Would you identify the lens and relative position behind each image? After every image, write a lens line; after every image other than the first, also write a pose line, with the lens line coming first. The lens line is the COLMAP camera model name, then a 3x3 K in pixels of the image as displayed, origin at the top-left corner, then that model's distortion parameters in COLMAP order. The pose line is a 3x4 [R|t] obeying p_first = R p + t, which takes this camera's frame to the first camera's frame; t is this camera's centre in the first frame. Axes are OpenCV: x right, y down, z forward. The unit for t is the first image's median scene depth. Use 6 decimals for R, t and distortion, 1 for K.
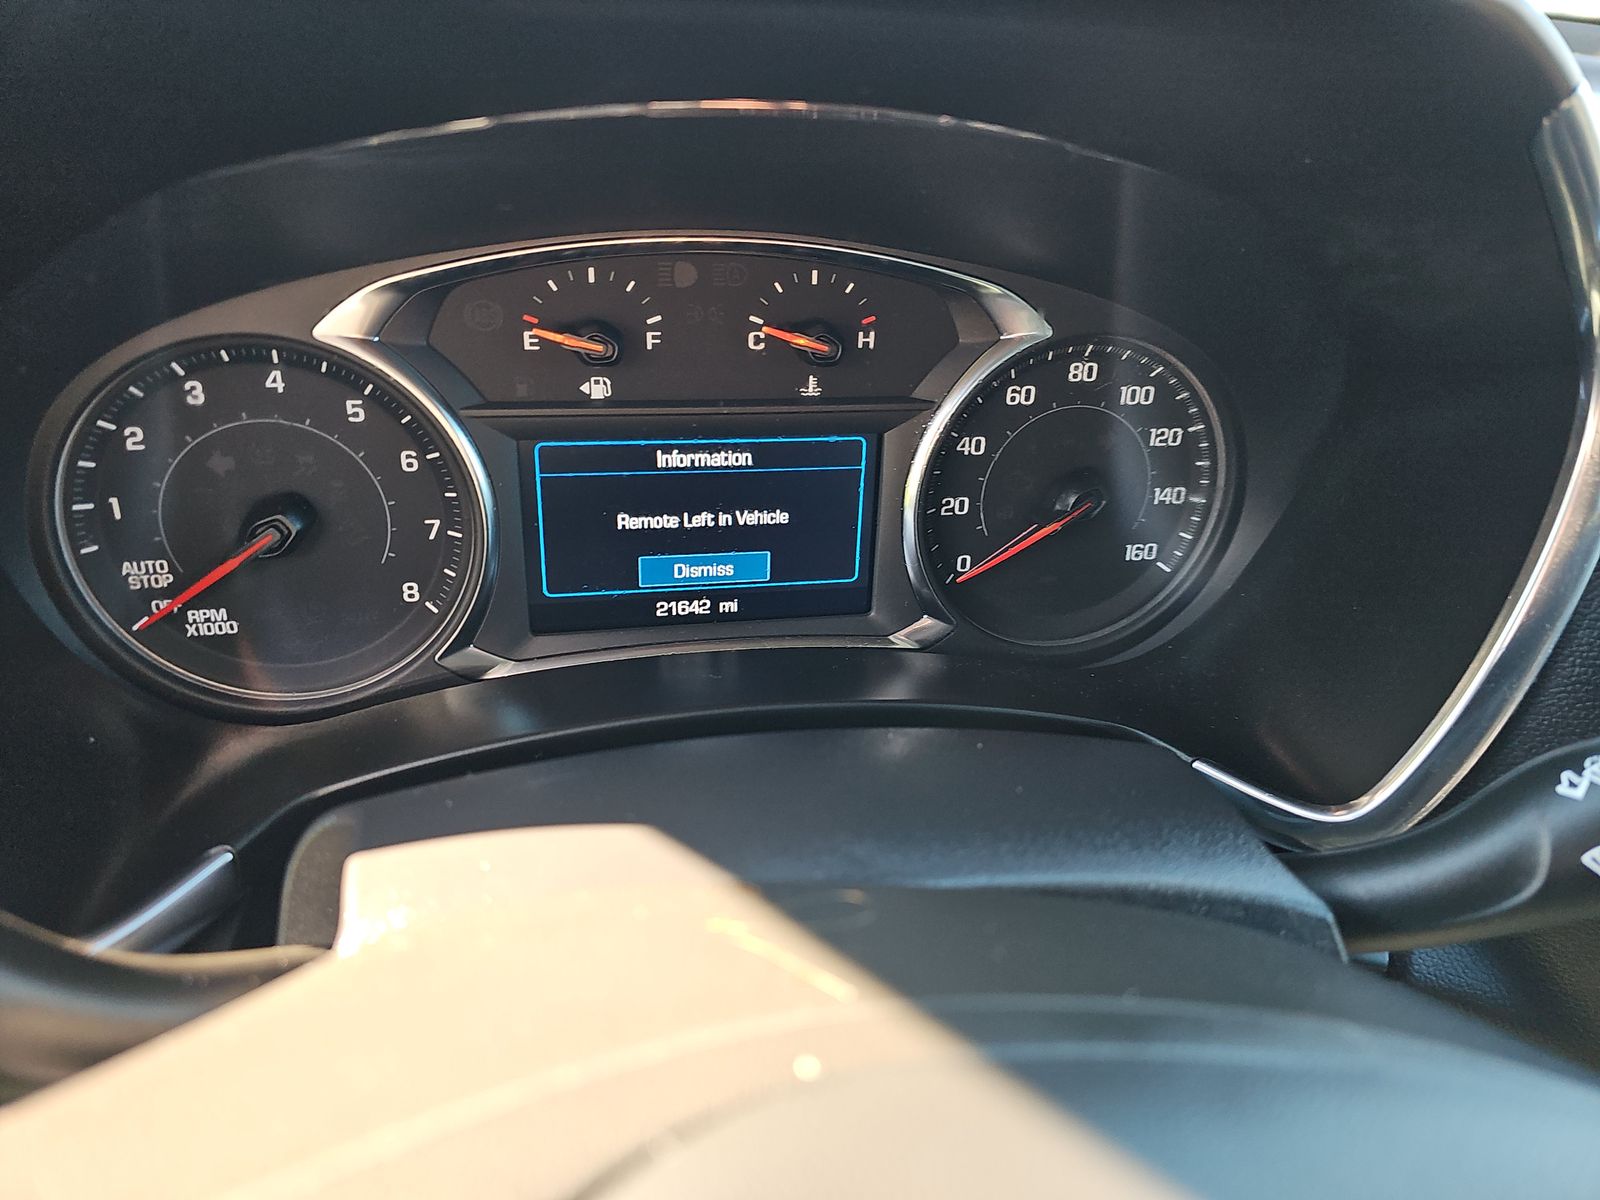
lens RADIAL K [[1073.9, 0, 791.1], [0, 1073.9, 609.4], [0, 0, 1]] dist [0.037230, -0.044581]
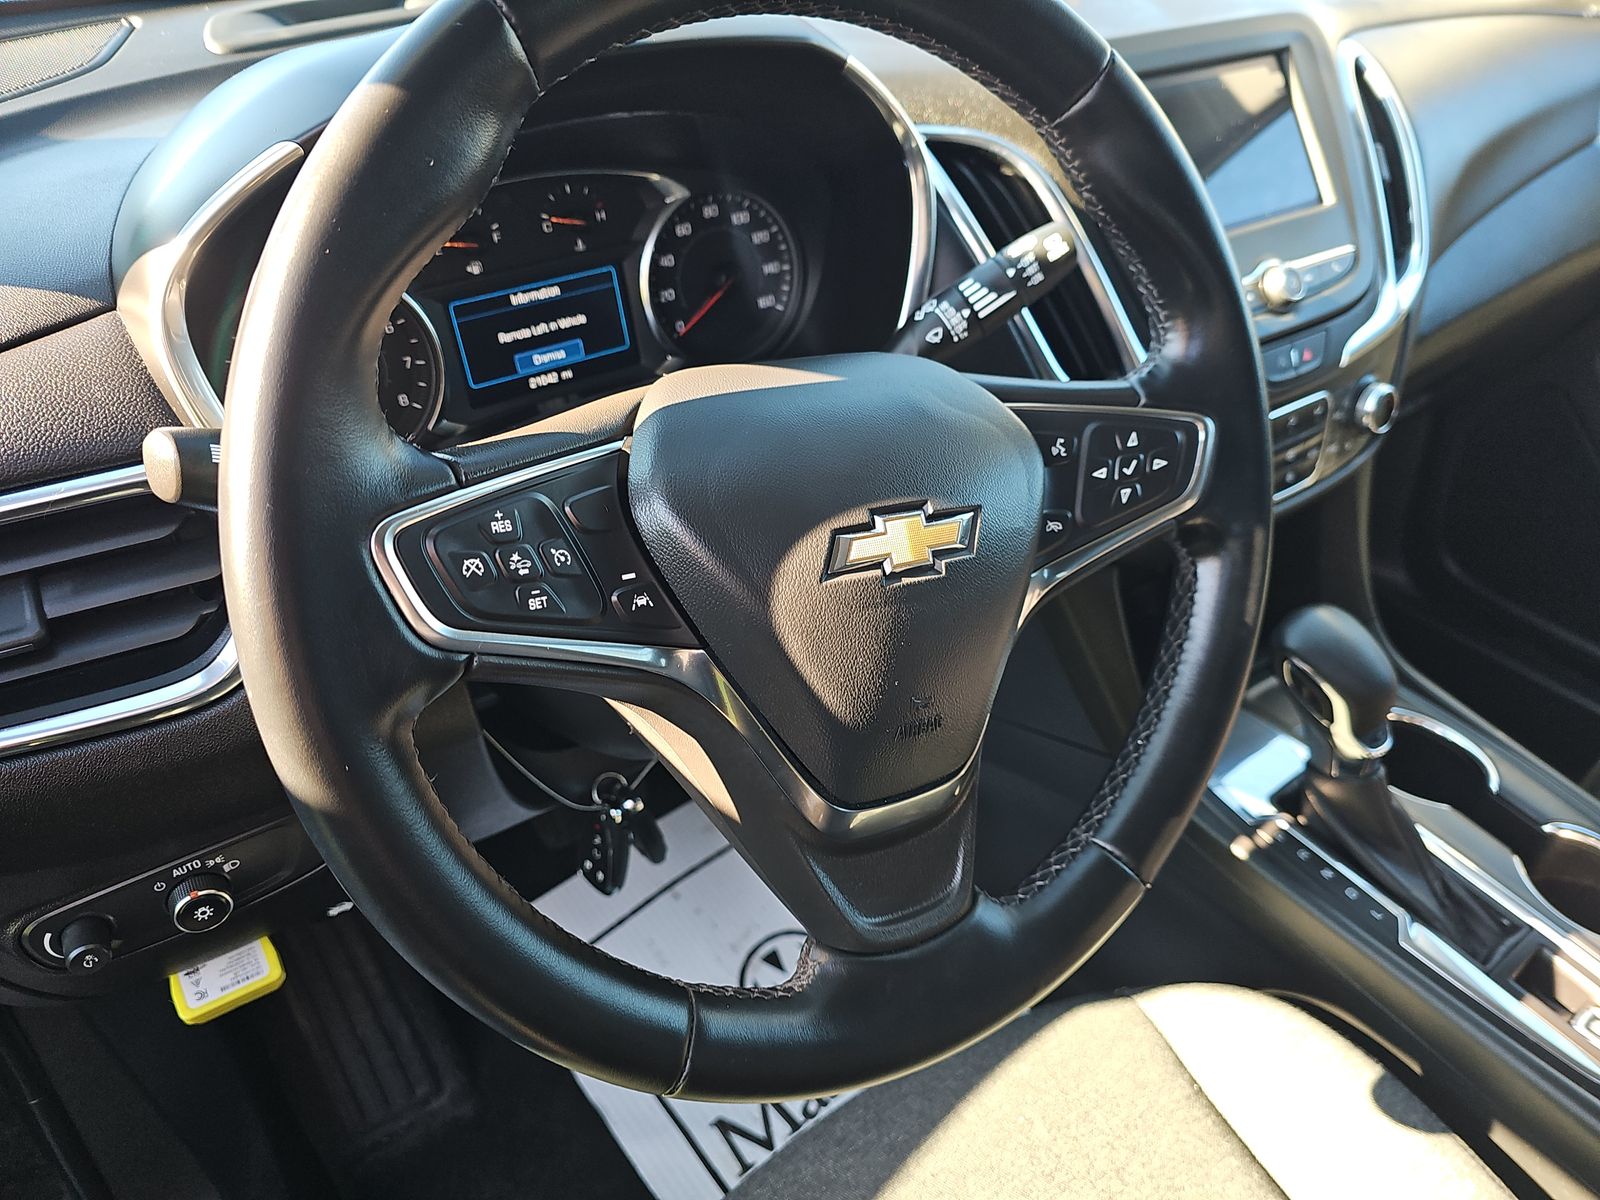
lens RADIAL K [[1073.9, 0, 801.2], [0, 1073.9, 600.5], [0, 0, 1]] dist [0.037230, -0.044581]
pose [[0.924768, -0.290259, 0.246076, -0.262334], [0.267215, 0.955738, 0.123131, 0.257321], [-0.270924, -0.048113, 0.961398, -0.954633]]
